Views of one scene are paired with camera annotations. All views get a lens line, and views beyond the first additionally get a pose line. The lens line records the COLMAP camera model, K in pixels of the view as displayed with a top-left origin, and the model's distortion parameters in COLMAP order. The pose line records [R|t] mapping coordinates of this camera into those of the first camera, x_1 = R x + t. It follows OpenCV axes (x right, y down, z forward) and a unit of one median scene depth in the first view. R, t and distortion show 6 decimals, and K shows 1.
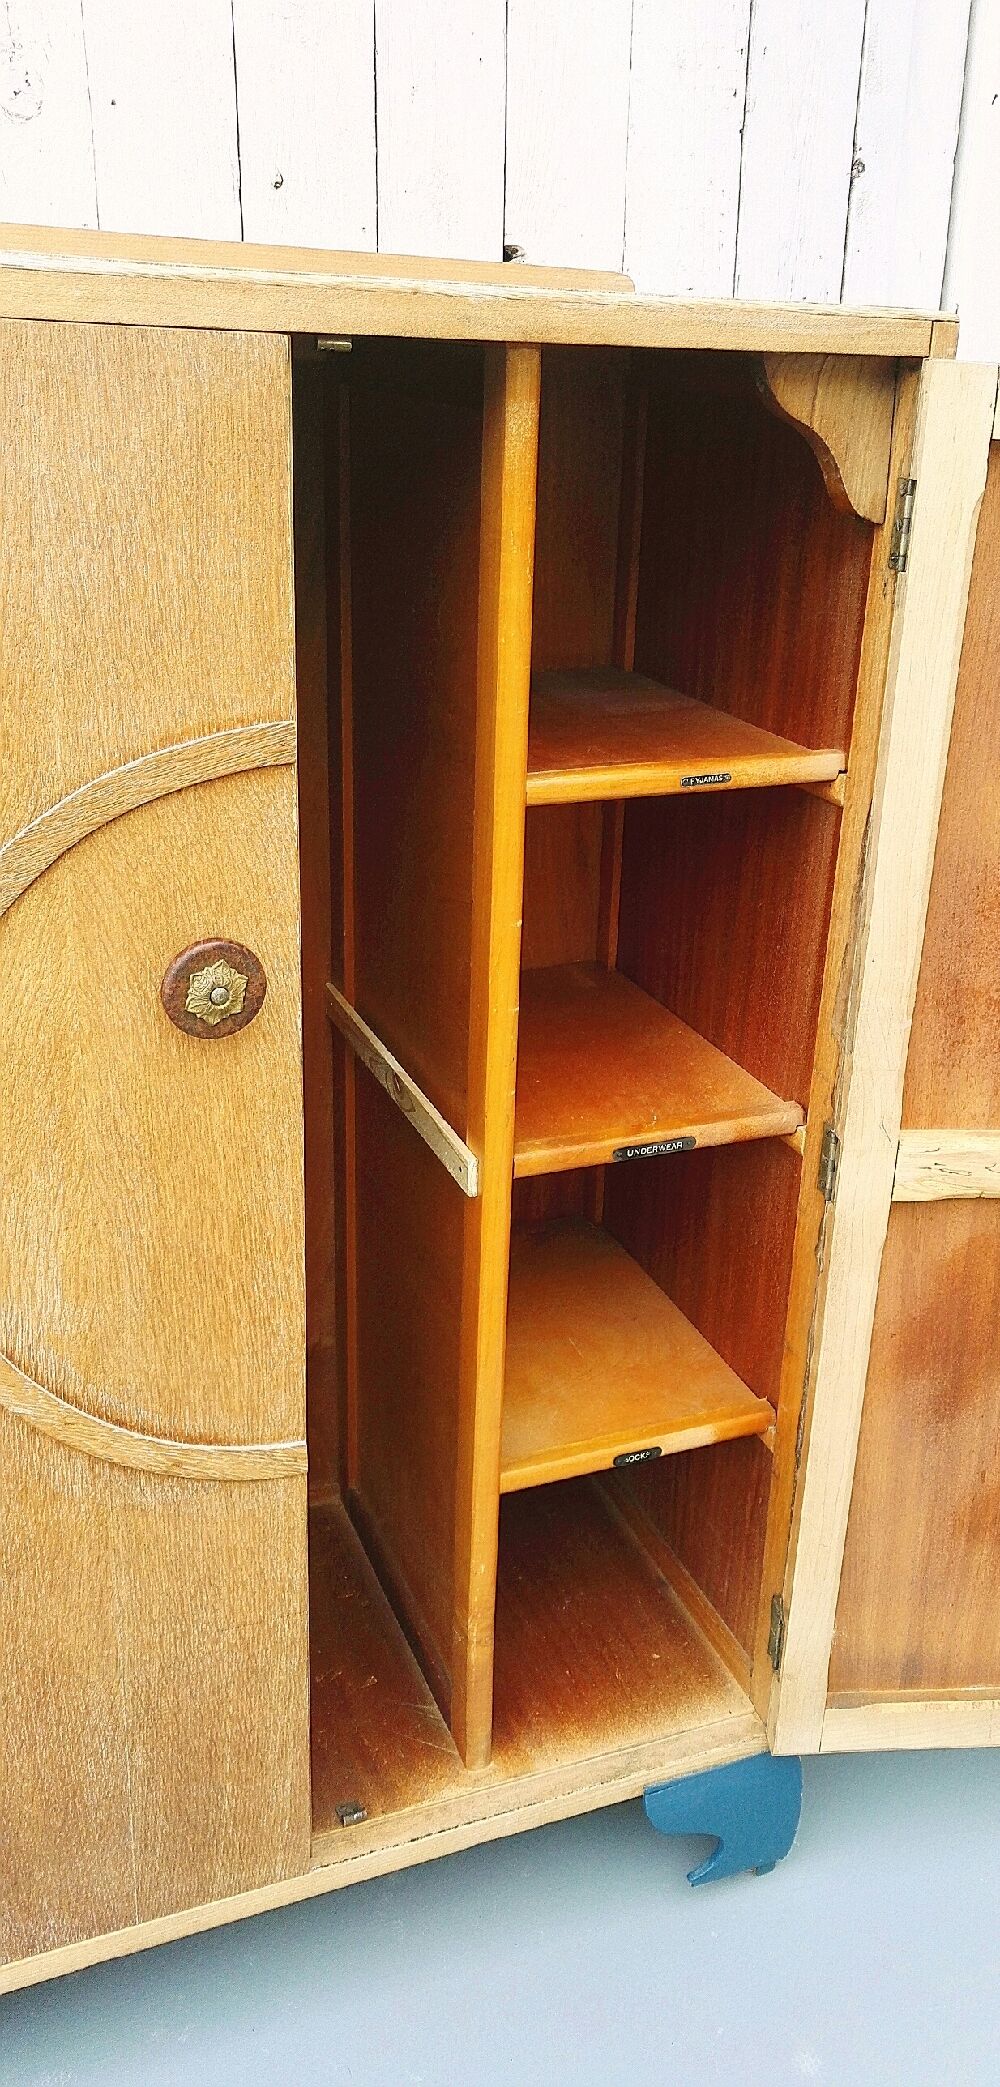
lens RADIAL K [[1590.9, 0, 545.2], [0, 1590.9, 1041.8], [0, 0, 1]] dist [0.079745, -0.058998]
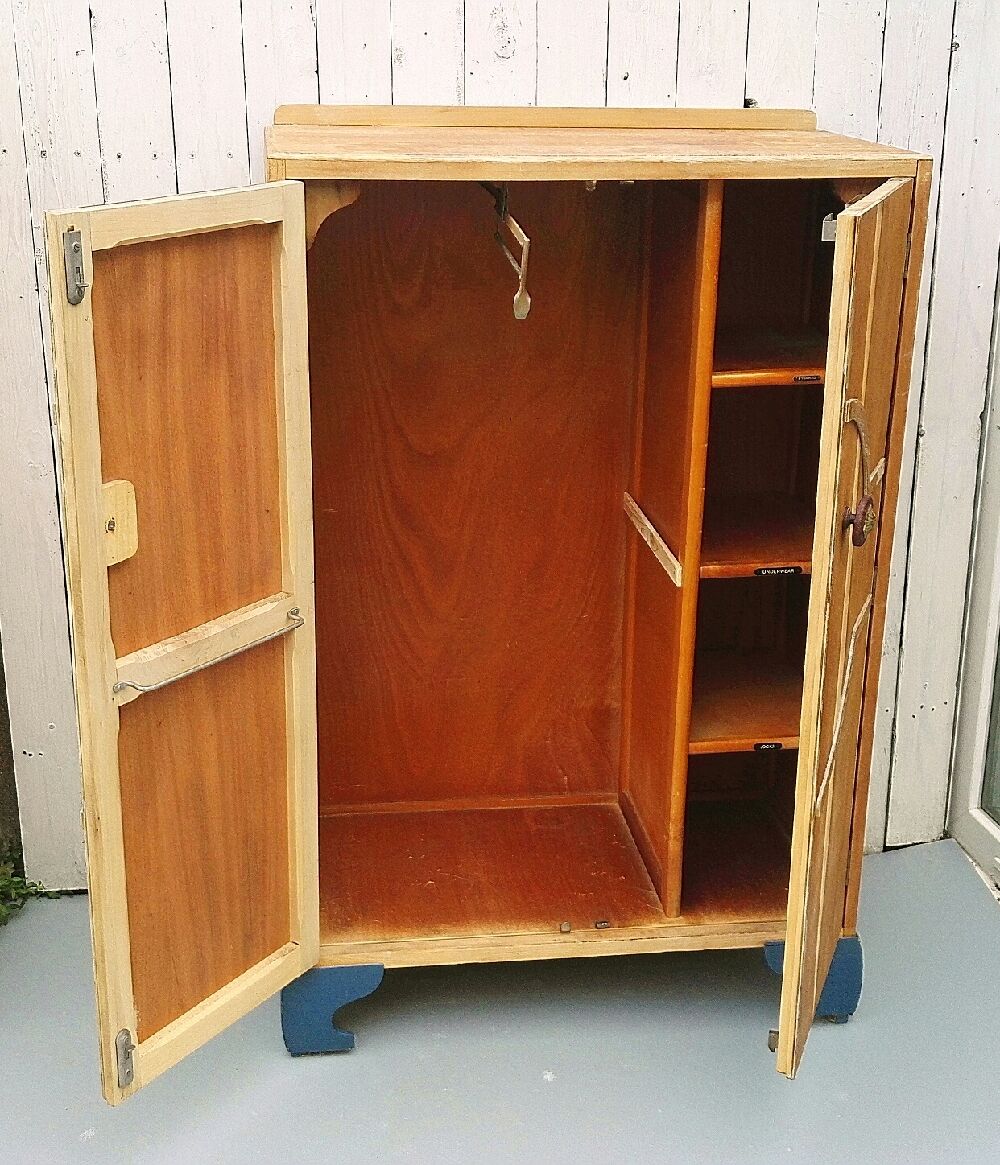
lens RADIAL K [[1394.2, 0, 500.0], [0, 1394.2, 582.5], [0, 0, 1]] dist [0.016688, 0.038122]
pose [[0.960751, 0.066425, -0.269343, 0.188620], [-0.077303, 0.996557, -0.029972, 0.146575], [0.266425, 0.049616, 0.962578, -0.655490]]
